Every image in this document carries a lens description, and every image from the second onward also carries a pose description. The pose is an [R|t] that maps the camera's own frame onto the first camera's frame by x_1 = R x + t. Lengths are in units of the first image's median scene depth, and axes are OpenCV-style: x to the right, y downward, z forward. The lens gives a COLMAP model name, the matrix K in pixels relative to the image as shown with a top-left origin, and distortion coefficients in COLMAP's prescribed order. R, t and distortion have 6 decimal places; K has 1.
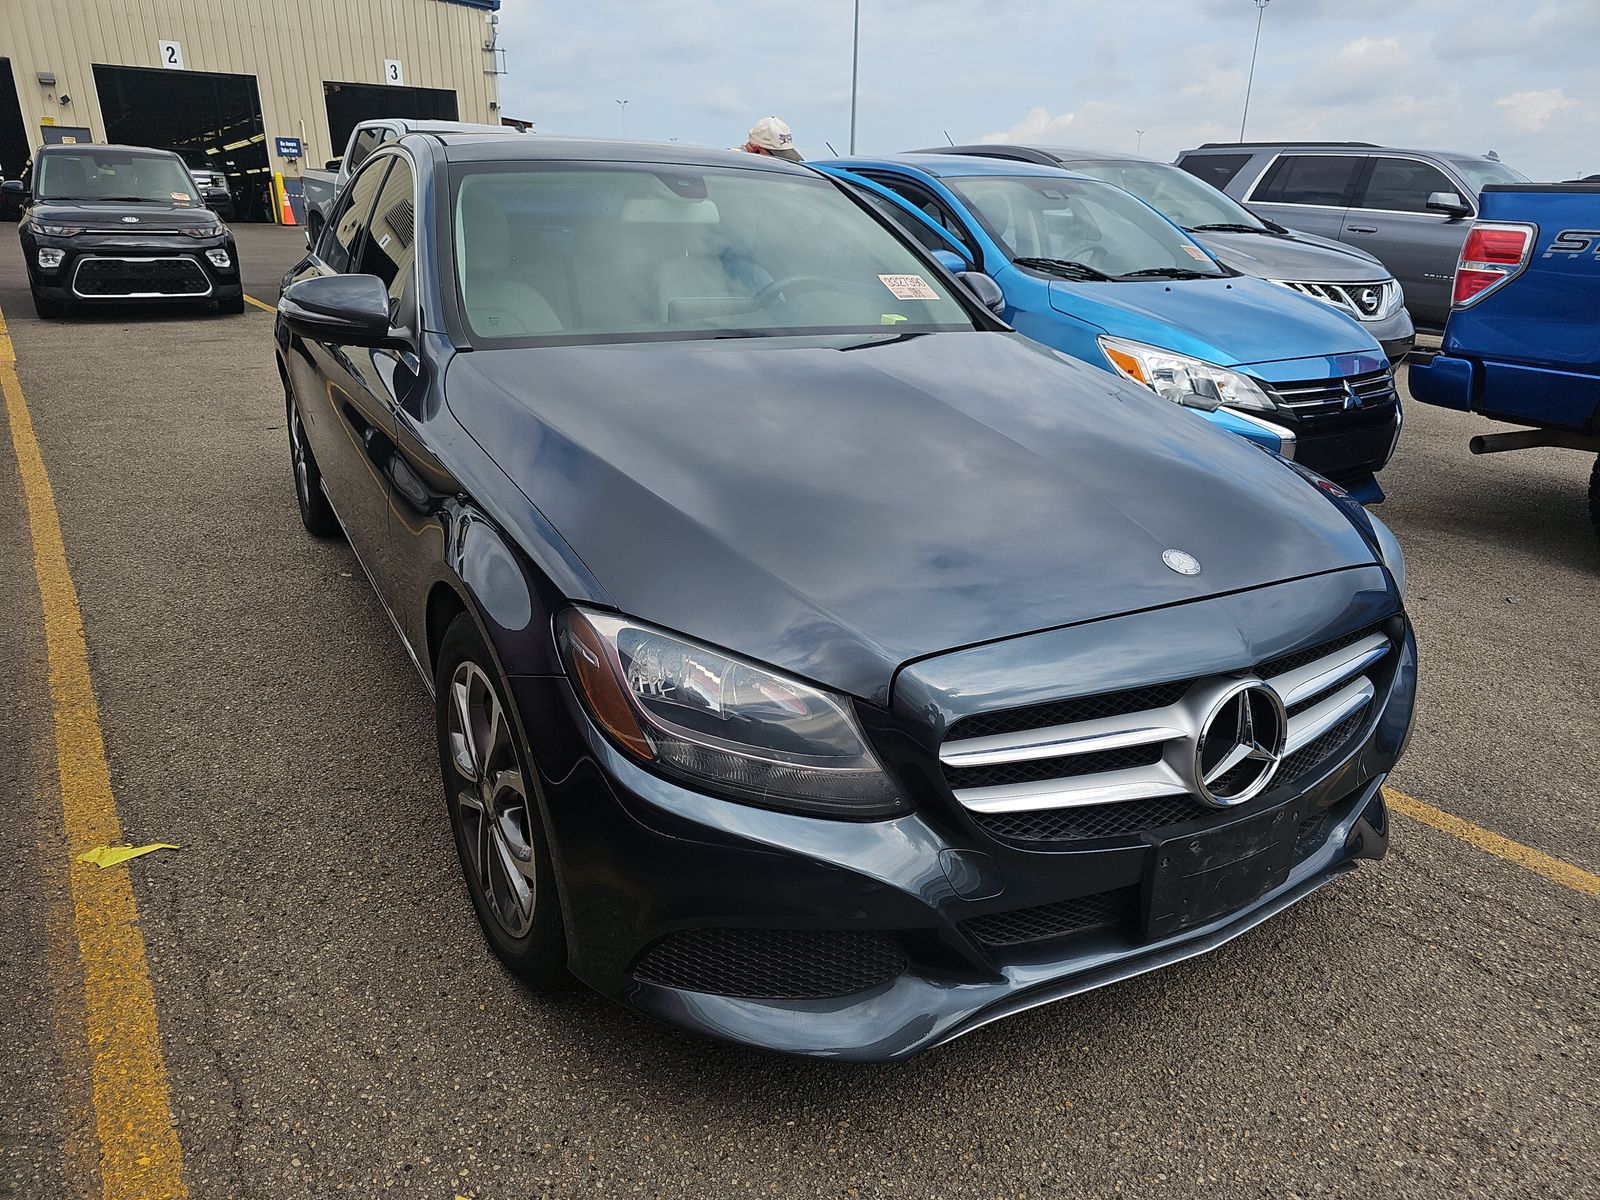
lens RADIAL K [[1078.2, 0, 800.0], [0, 1078.2, 600.0], [0, 0, 1]] dist [0.067140, -0.050623]
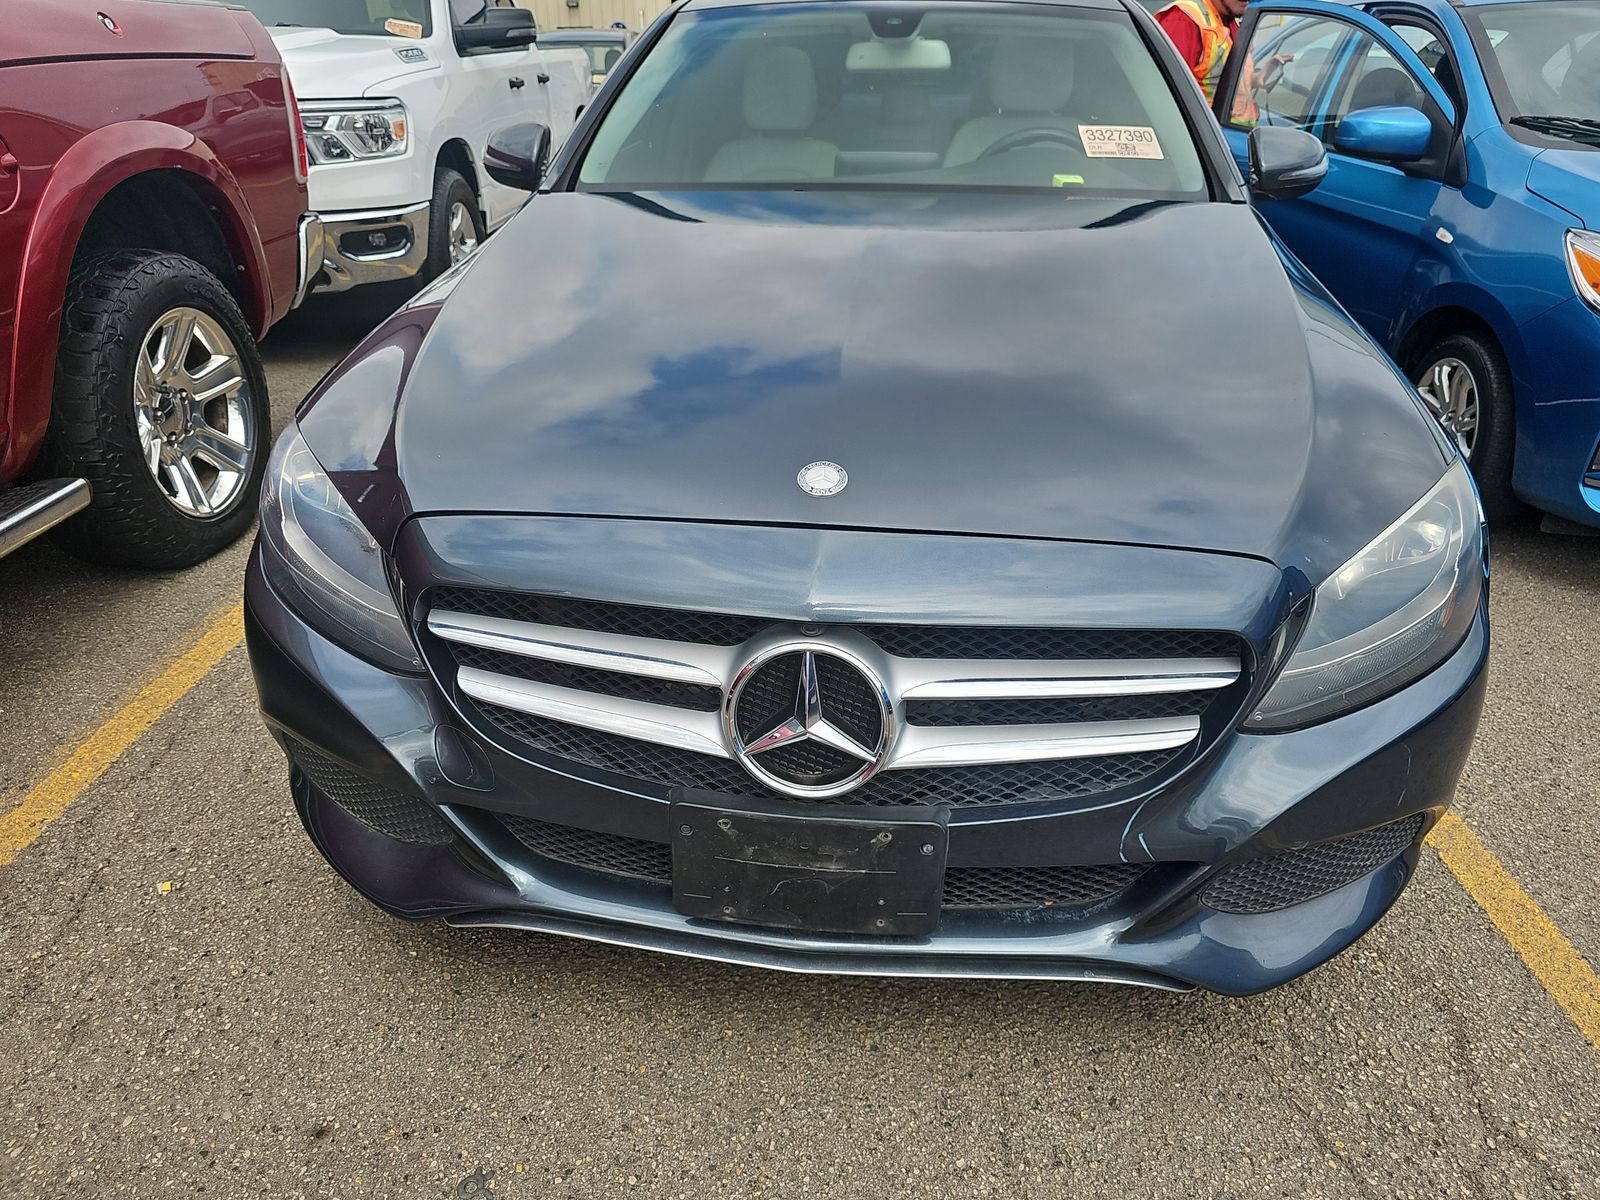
lens RADIAL K [[1078.2, 0, 800.0], [0, 1078.2, 600.0], [0, 0, 1]] dist [0.067140, -0.050623]
pose [[0.800462, 0.231115, -0.553033, 0.796383], [-0.186903, 0.972911, 0.136060, -0.050120], [0.569498, -0.005548, 0.821974, 0.381117]]
